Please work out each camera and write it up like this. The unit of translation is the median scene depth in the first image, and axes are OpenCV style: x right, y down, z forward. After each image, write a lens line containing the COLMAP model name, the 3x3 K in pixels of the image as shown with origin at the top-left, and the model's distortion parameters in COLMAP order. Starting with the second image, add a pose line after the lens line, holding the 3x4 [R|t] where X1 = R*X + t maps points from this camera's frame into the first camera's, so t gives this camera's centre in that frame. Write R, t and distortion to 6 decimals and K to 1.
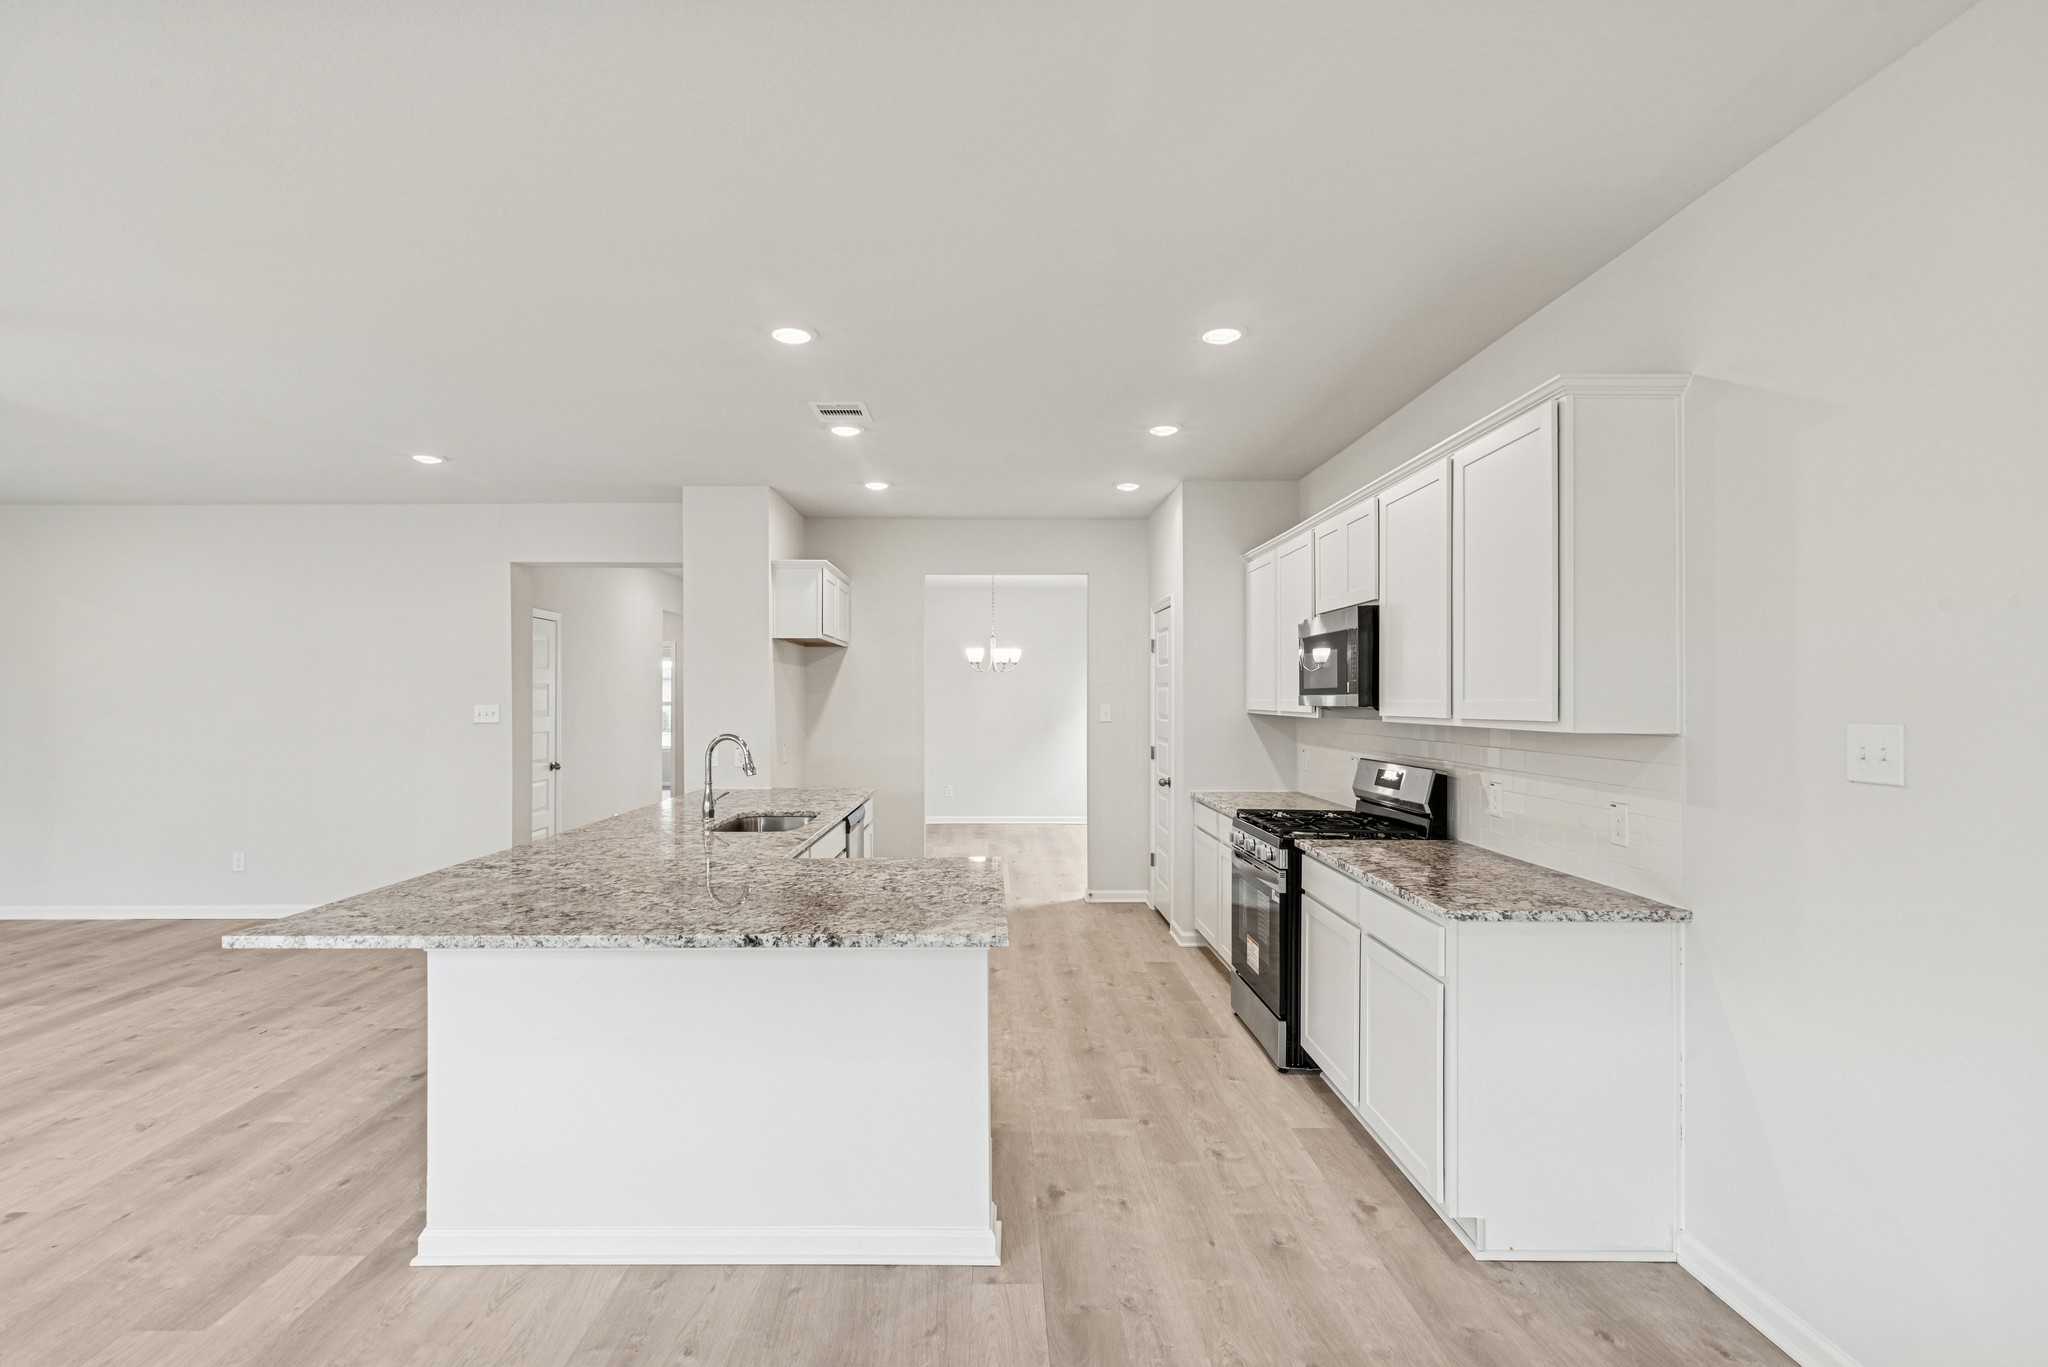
lens RADIAL K [[940.7, 0, 1010.2], [0, 940.7, 692.9], [0, 0, 1]] dist [0.013053, -0.004914]
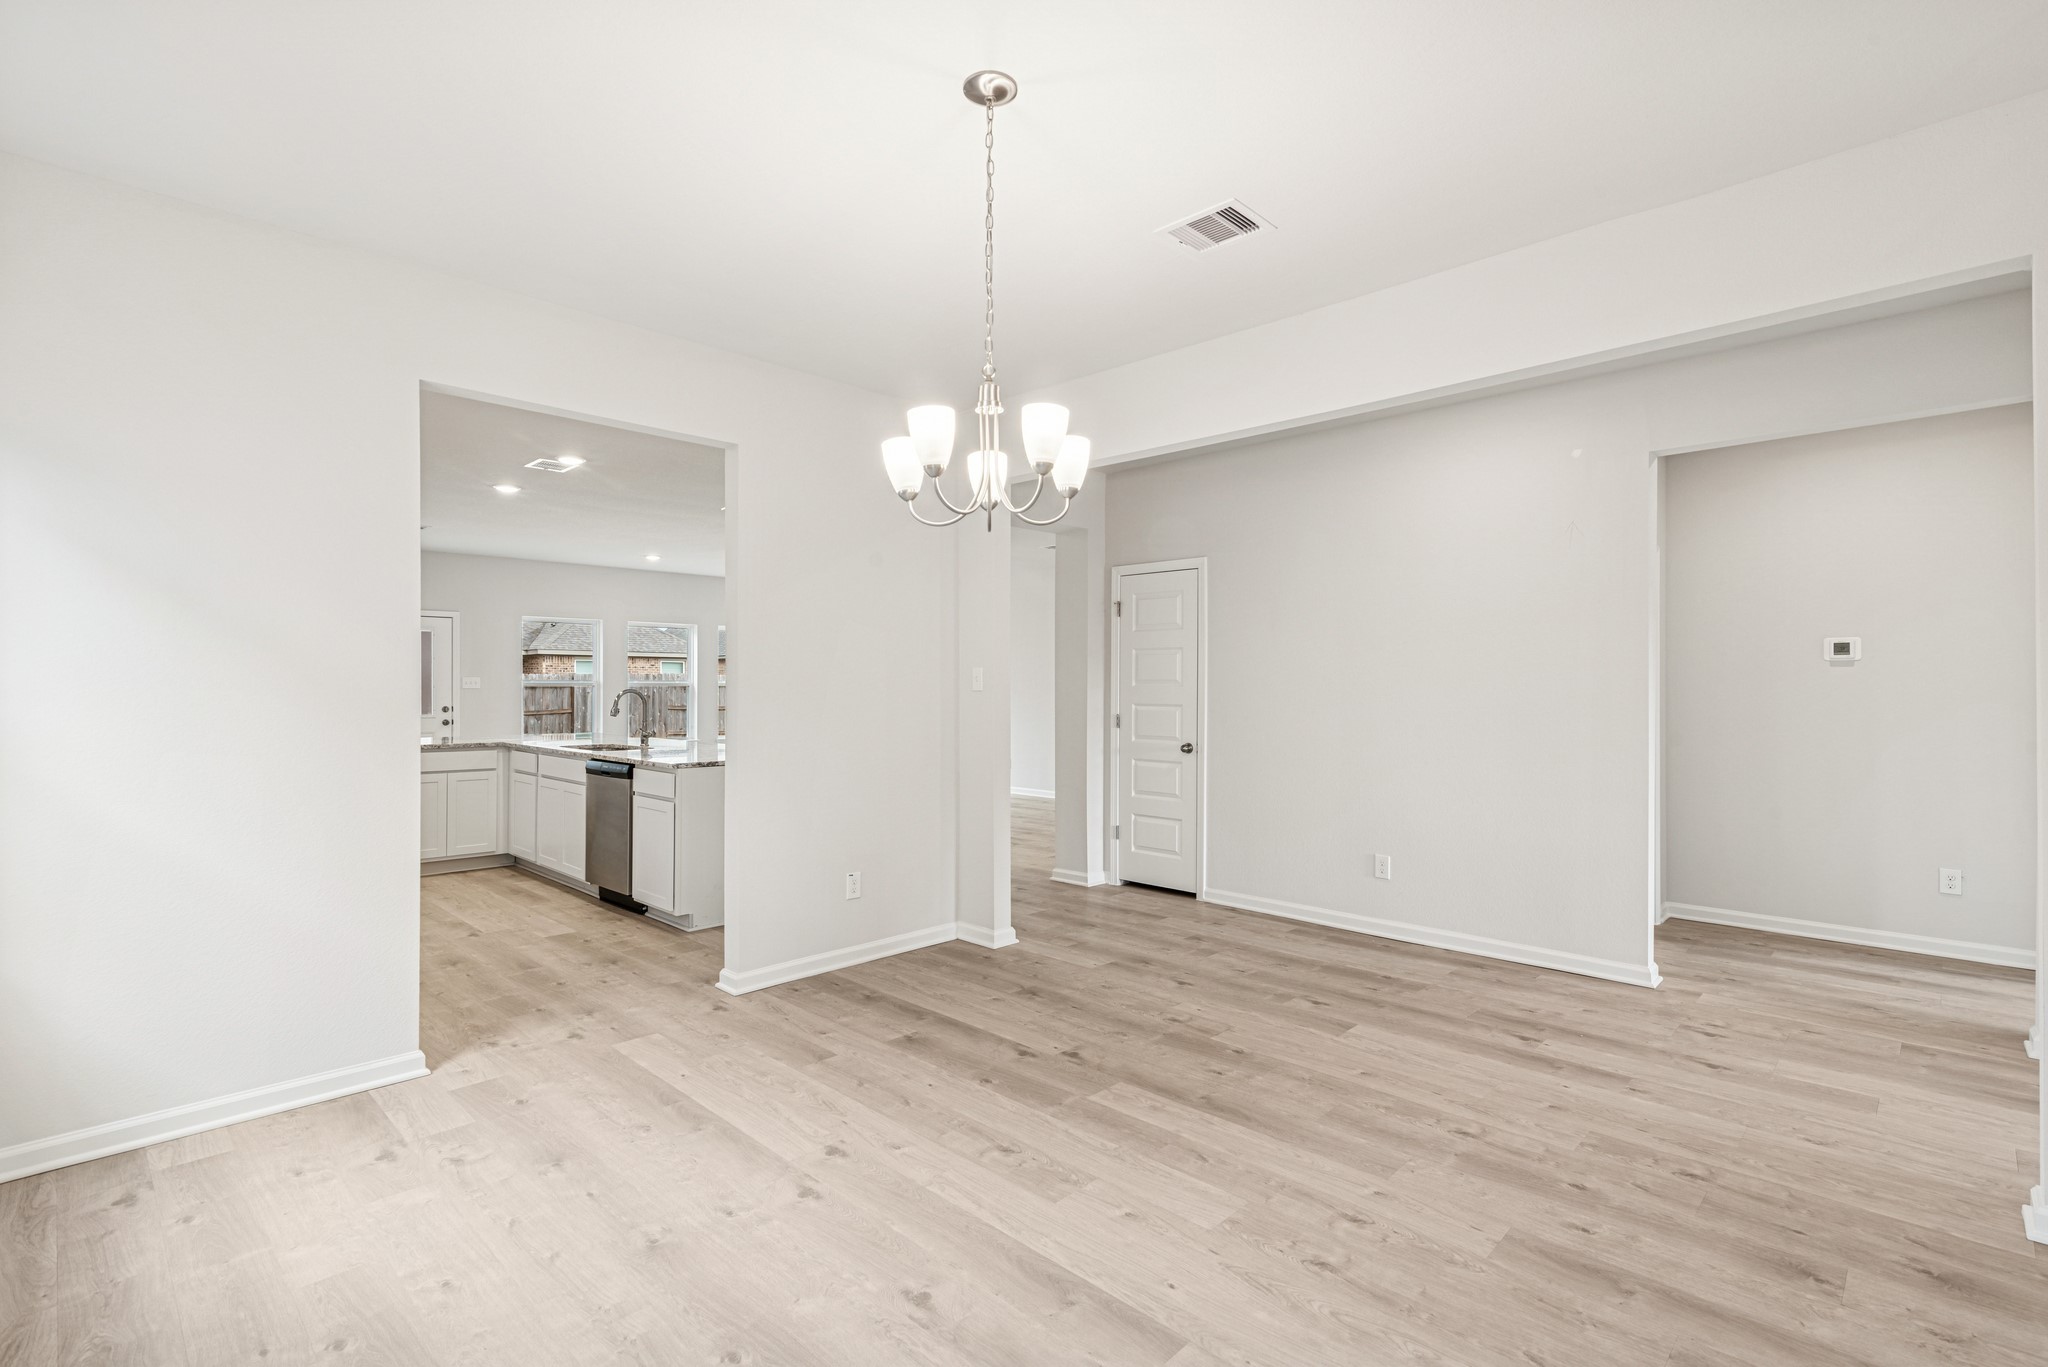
lens RADIAL K [[940.7, 0, 1004.0], [0, 940.7, 693.7], [0, 0, 1]] dist [0.013053, -0.004914]
pose [[-0.711937, -0.003640, -0.702234, 0.350501], [-0.002054, 0.999993, -0.003101, 0.058071], [0.702241, -0.000766, -0.711939, 2.569282]]
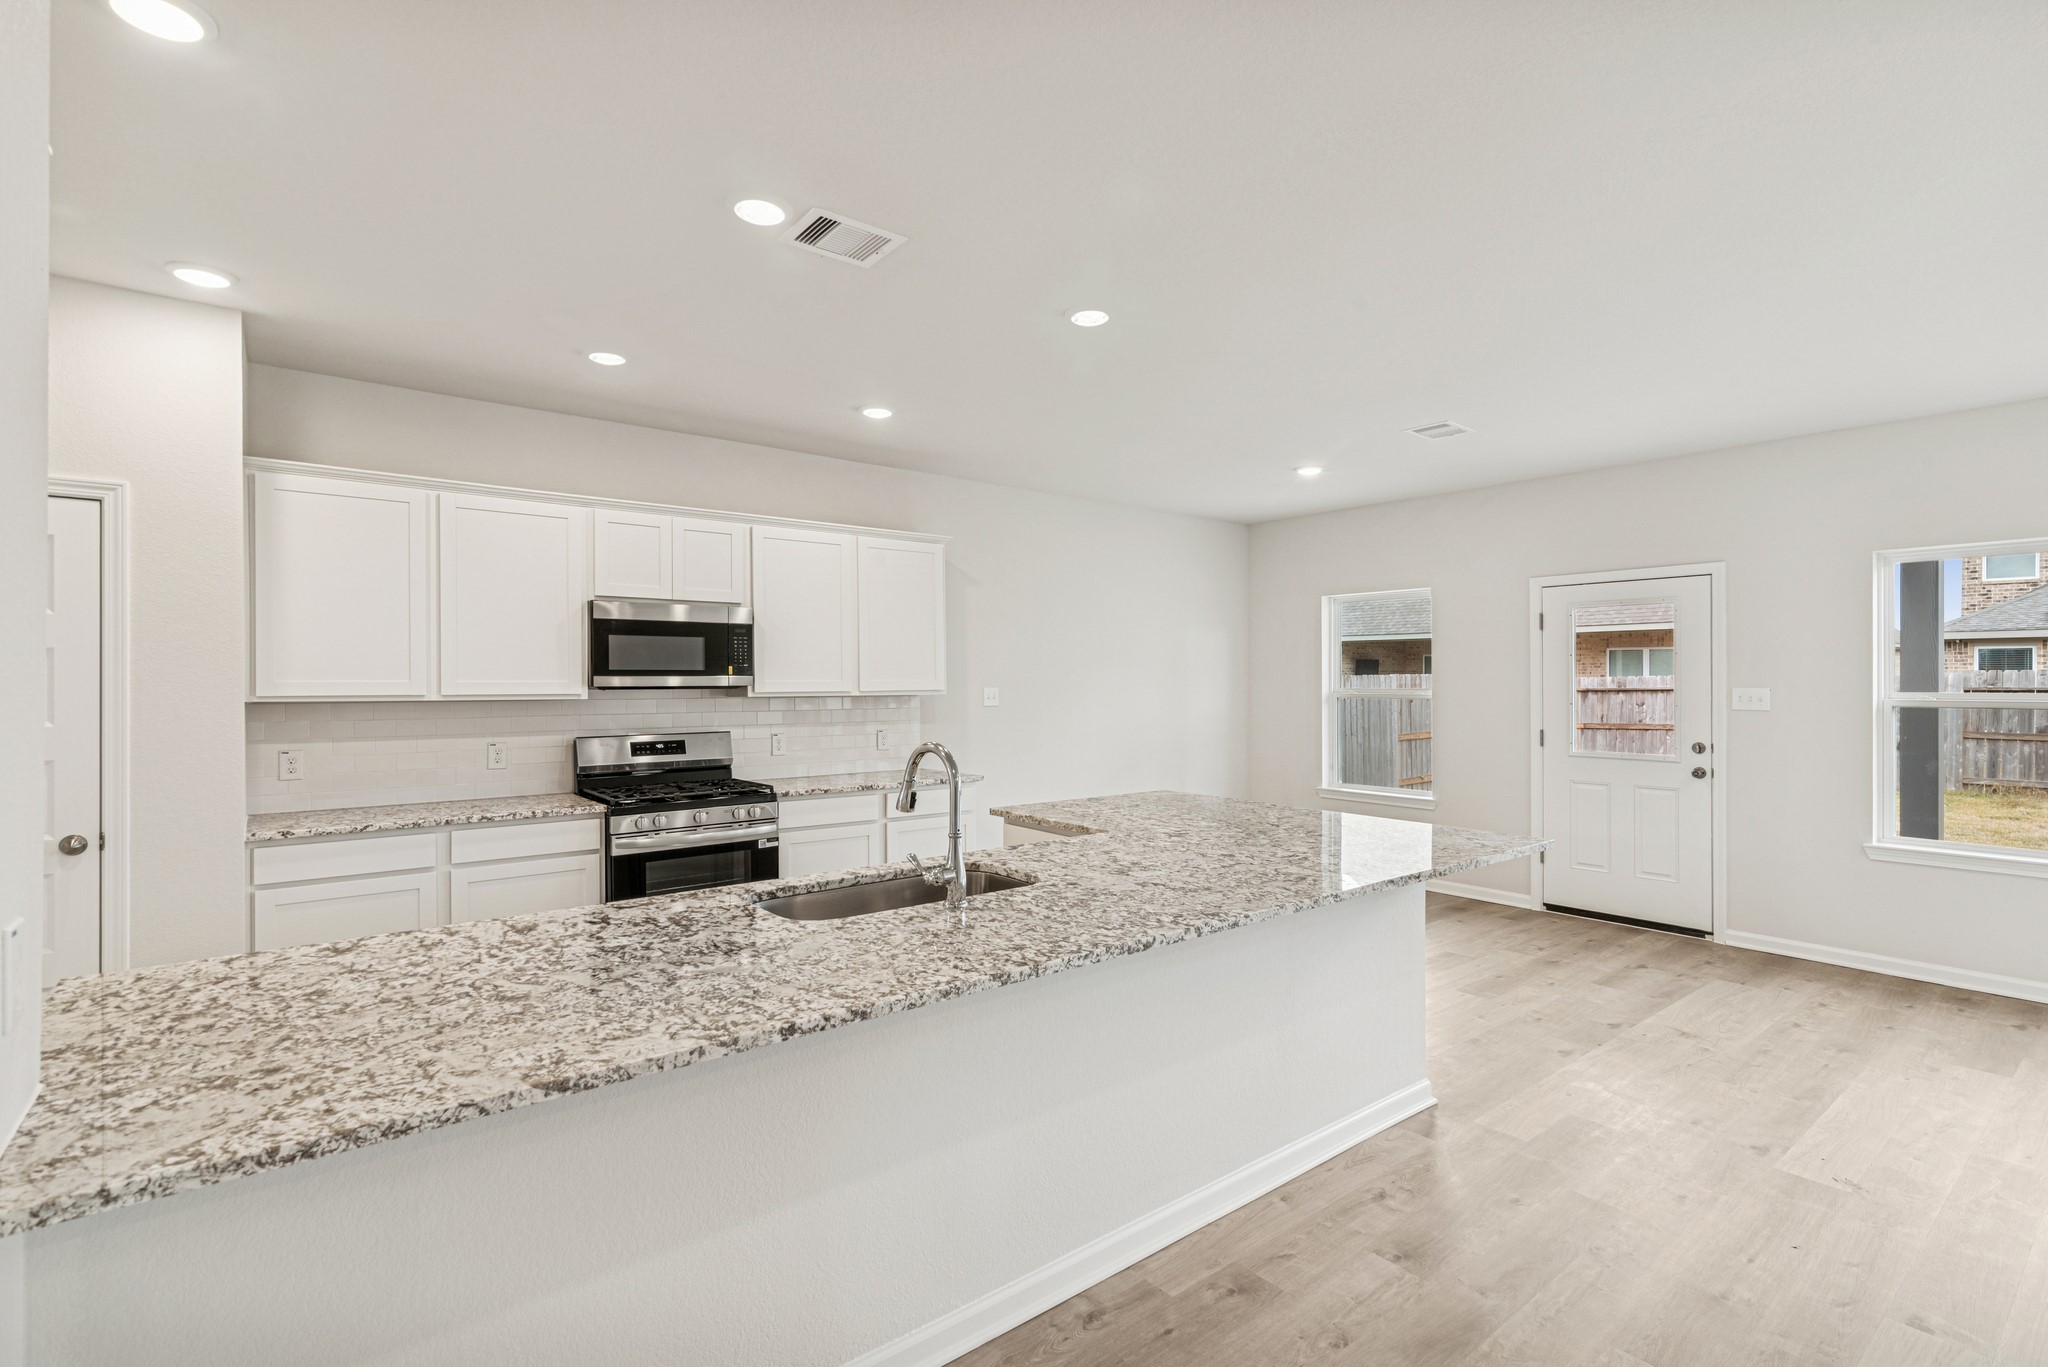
lens RADIAL K [[940.7, 0, 1018.9], [0, 940.7, 684.0], [0, 0, 1]] dist [0.013053, -0.004914]
pose [[-0.611269, -0.003632, 0.791415, -0.780506], [-0.005924, 0.999982, 0.000013, 0.009584], [-0.791401, -0.004681, -0.611280, 1.337776]]
